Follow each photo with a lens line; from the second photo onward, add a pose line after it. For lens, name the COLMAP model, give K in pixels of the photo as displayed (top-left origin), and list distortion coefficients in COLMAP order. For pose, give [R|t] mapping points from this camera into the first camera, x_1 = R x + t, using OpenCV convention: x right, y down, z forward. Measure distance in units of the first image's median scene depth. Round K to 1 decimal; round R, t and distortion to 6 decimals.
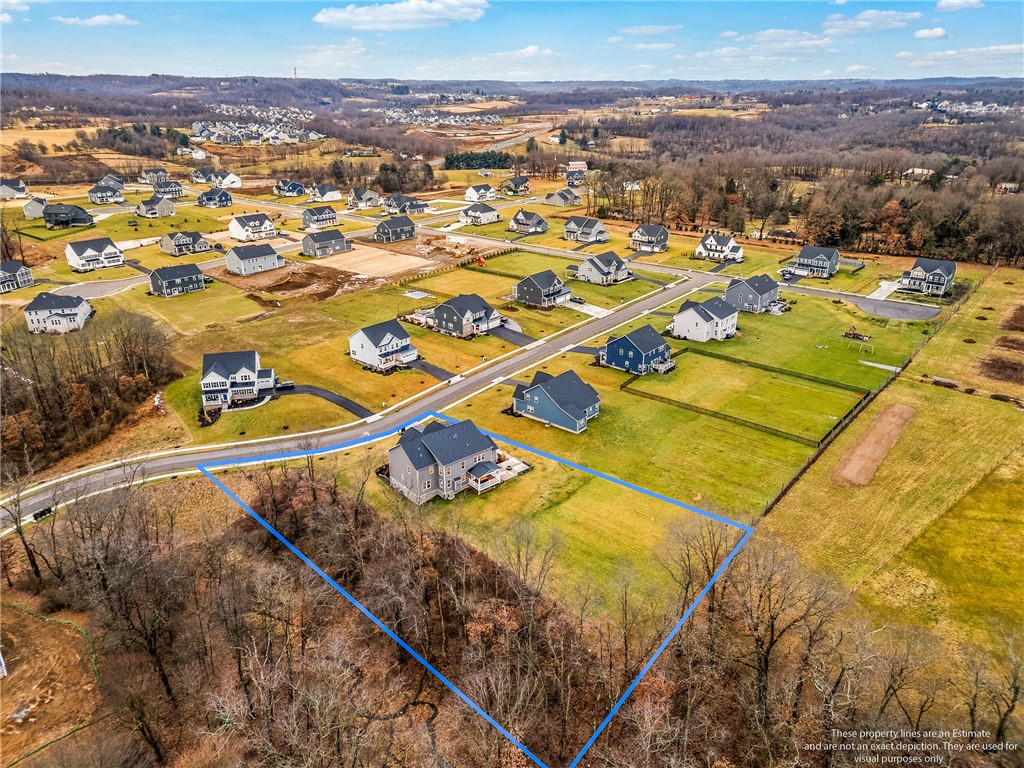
lens RADIAL K [[706.9, 0, 516.1], [0, 706.9, 385.5], [0, 0, 1]] dist [0.097660, -0.095886]
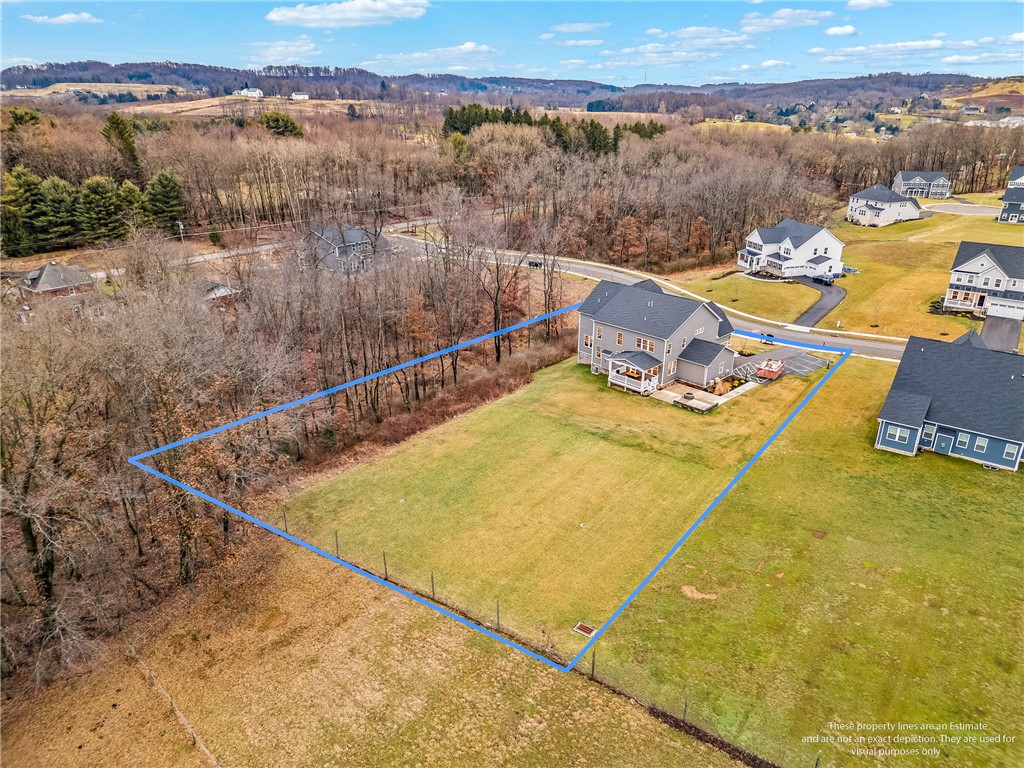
lens RADIAL K [[712.1, 0, 512.0], [0, 712.1, 384.0], [0, 0, 1]] dist [0.055694, -0.048450]
pose [[0.074298, 0.380751, -0.921688, 0.352728], [-0.395168, 0.859822, 0.323339, -0.017961], [0.915599, 0.340198, 0.214344, 0.489912]]
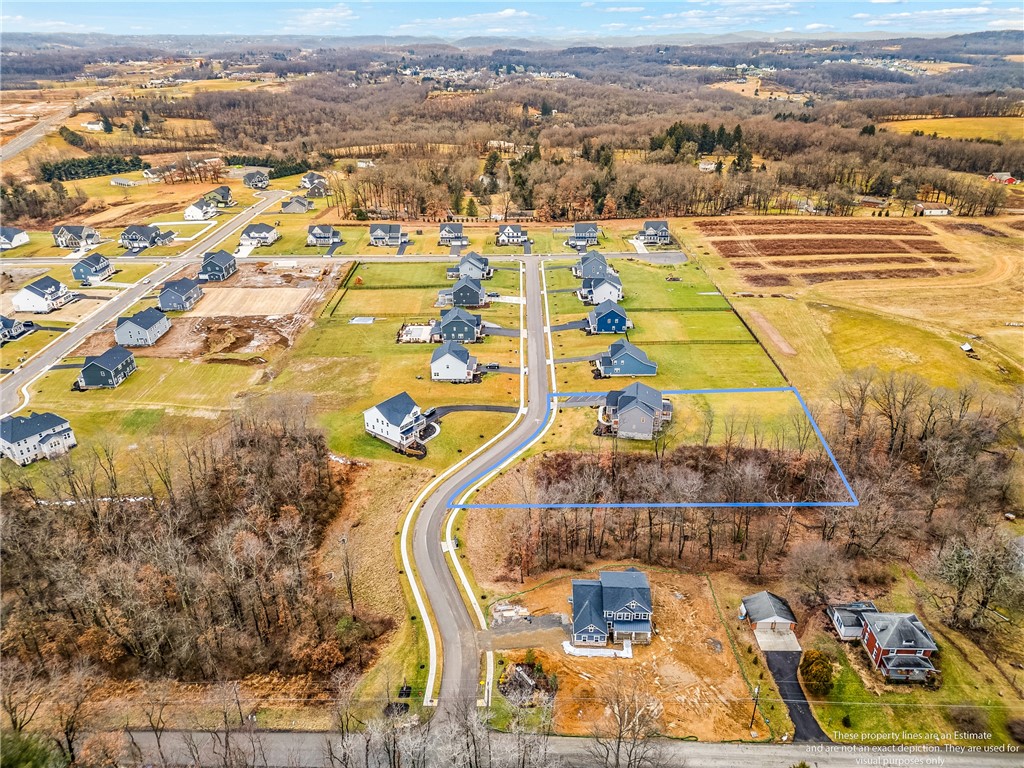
lens RADIAL K [[706.9, 0, 516.1], [0, 706.9, 385.5], [0, 0, 1]] dist [0.097660, -0.095886]
pose [[0.766857, -0.287462, 0.573843, -0.774331], [0.255658, 0.956910, 0.137707, -0.149928], [-0.588701, 0.041106, 0.807305, -0.064006]]
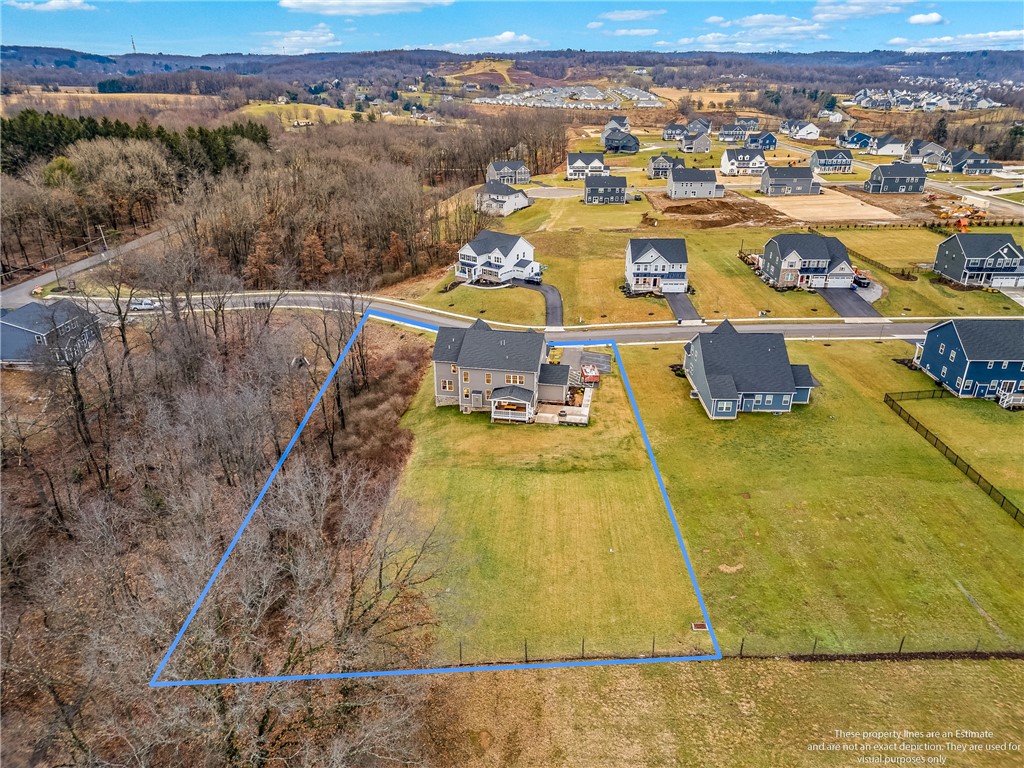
lens RADIAL K [[706.9, 0, 516.1], [0, 706.9, 385.5], [0, 0, 1]] dist [0.097660, -0.095886]
pose [[0.640169, 0.319315, -0.698728, 0.301411], [-0.305040, 0.940407, 0.150286, -0.002026], [0.705077, 0.116932, 0.699423, 0.309902]]
